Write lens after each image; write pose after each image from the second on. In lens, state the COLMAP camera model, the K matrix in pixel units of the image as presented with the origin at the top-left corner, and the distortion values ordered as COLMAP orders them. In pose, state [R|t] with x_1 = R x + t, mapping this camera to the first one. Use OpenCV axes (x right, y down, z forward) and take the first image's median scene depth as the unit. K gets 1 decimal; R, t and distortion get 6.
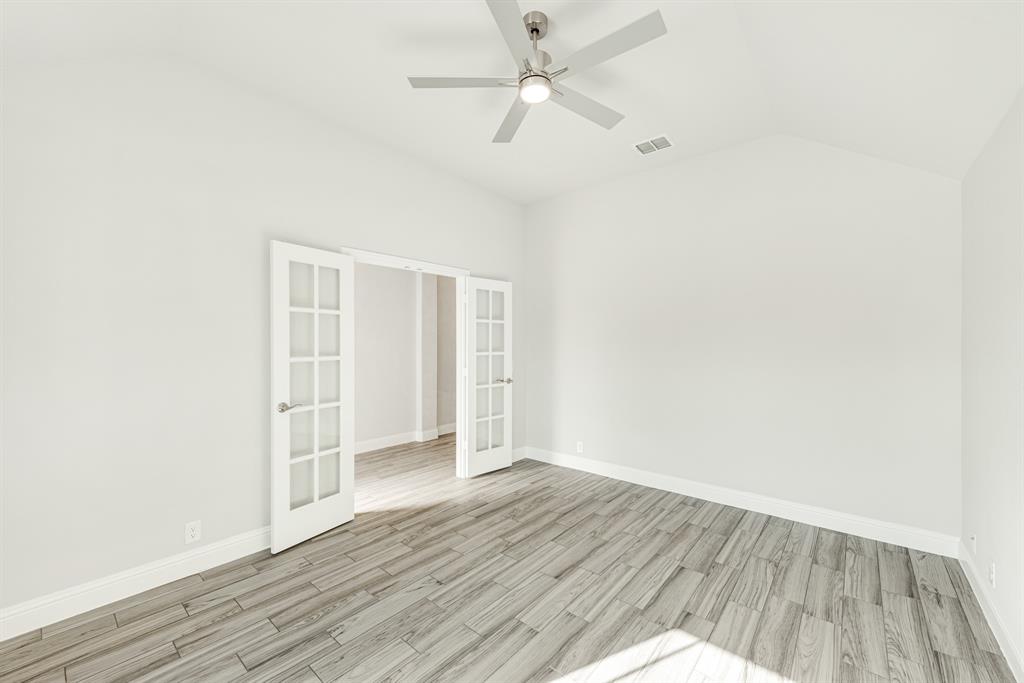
lens RADIAL K [[401.4, 0, 512.2], [0, 401.4, 343.3], [0, 0, 1]] dist [0.009024, -0.000597]
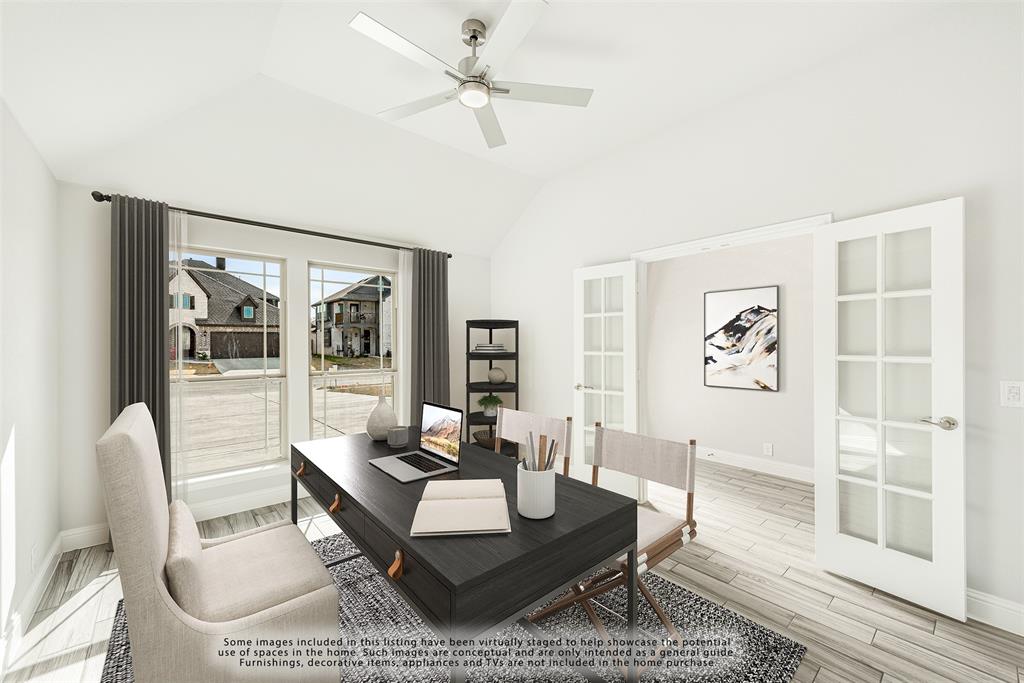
lens RADIAL K [[401.4, 0, 512.2], [0, 401.4, 343.3], [0, 0, 1]] dist [0.009024, -0.000597]
pose [[-0.155694, 0.003073, -0.987801, 0.553473], [0.005720, 0.999981, 0.002209, 0.001371], [0.987789, -0.005307, -0.155709, 0.648265]]
